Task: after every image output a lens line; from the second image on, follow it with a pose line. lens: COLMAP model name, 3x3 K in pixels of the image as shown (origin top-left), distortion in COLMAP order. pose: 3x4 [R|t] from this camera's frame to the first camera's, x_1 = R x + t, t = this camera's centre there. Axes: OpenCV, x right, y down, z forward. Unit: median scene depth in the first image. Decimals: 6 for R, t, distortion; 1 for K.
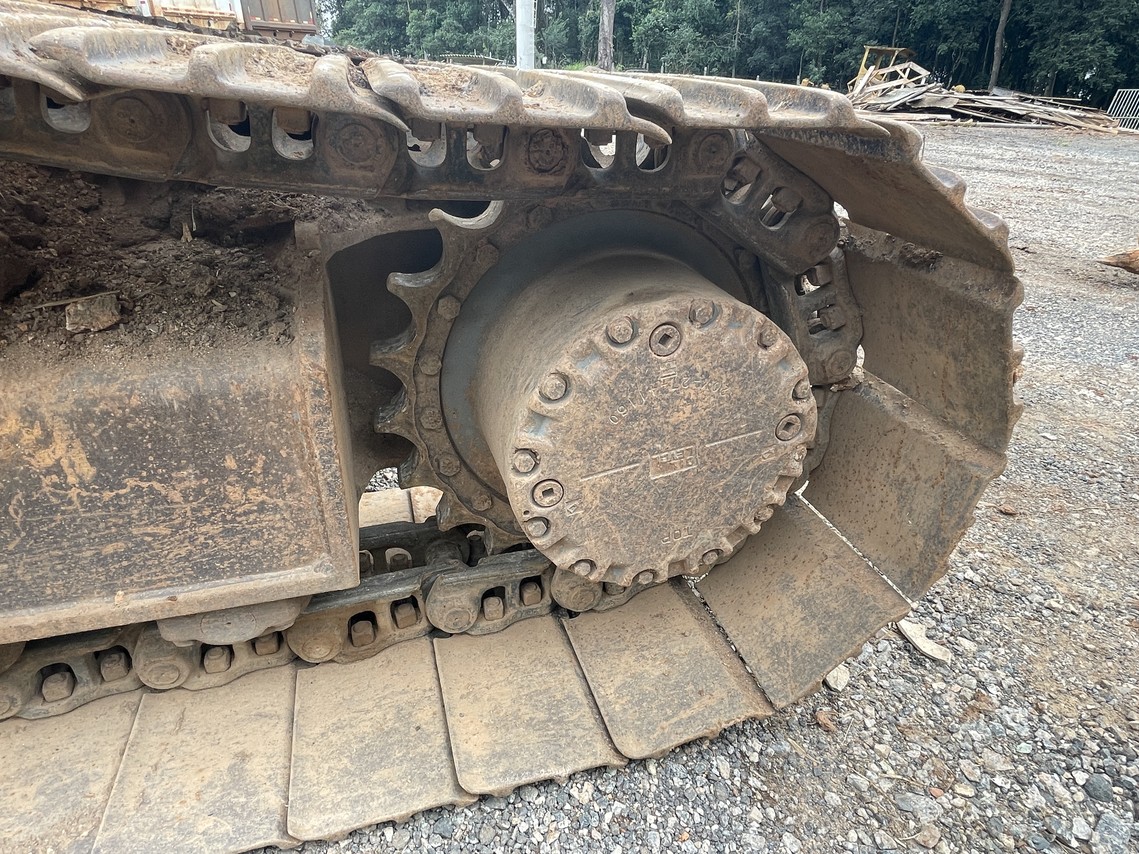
lens RADIAL K [[682.5, 0, 561.0], [0, 682.5, 433.2], [0, 0, 1]] dist [0.004272, 0.002075]
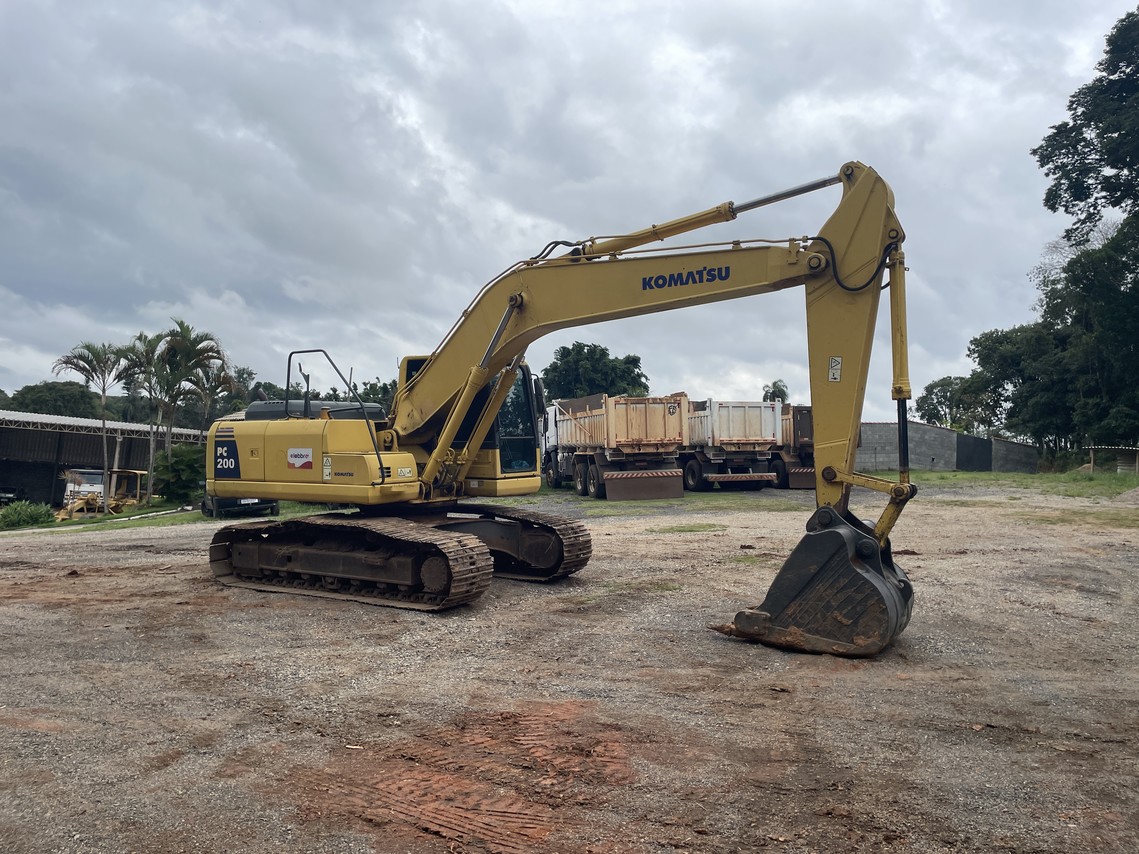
lens RADIAL K [[862.8, 0, 574.2], [0, 862.8, 431.1], [0, 0, 1]] dist [0.005359, -0.001645]
pose [[0.683630, -0.028173, -0.729285, 0.456527], [-0.328594, 0.880364, -0.342032, 0.074643], [0.651672, 0.473462, 0.592585, -0.249294]]
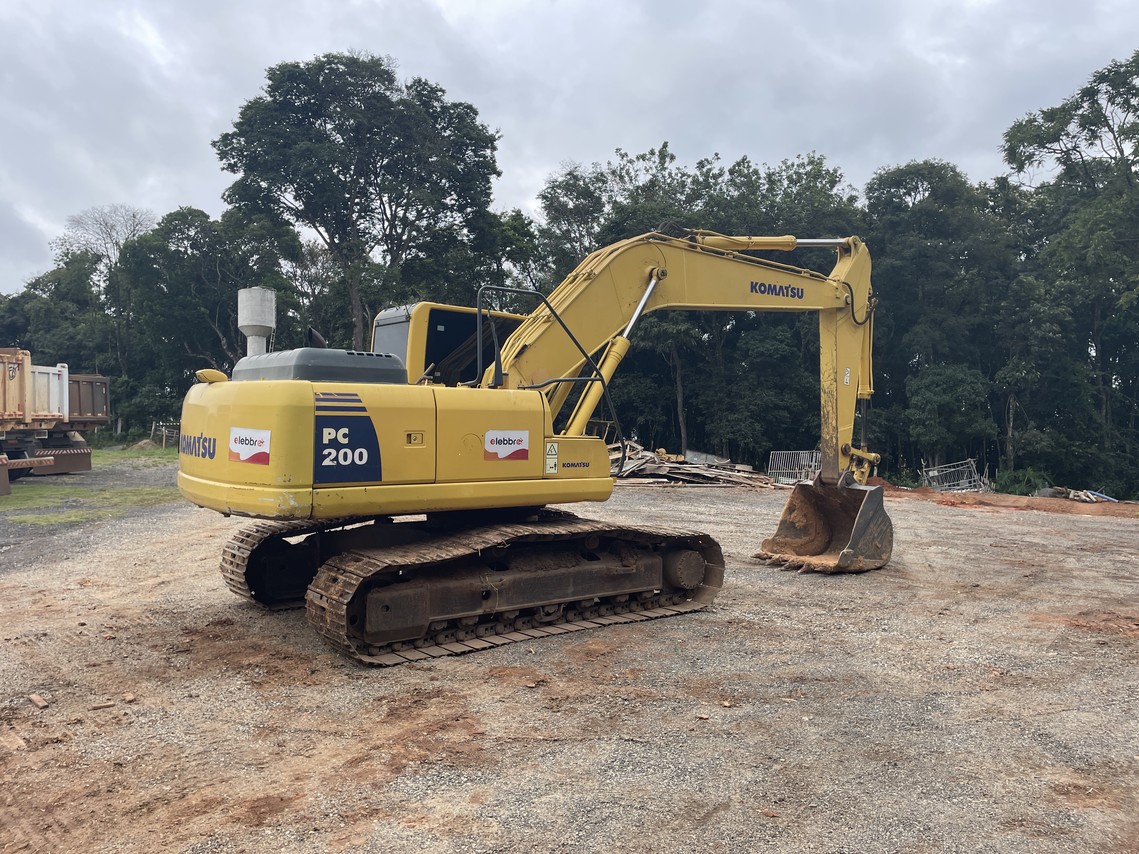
lens RADIAL K [[862.8, 0, 567.5], [0, 862.8, 424.1], [0, 0, 1]] dist [0.005359, -0.001645]
pose [[0.927201, -0.007930, 0.374481, -0.232901], [0.179787, 0.886501, -0.426372, 0.120275], [-0.328596, 0.462659, 0.823390, -0.361189]]
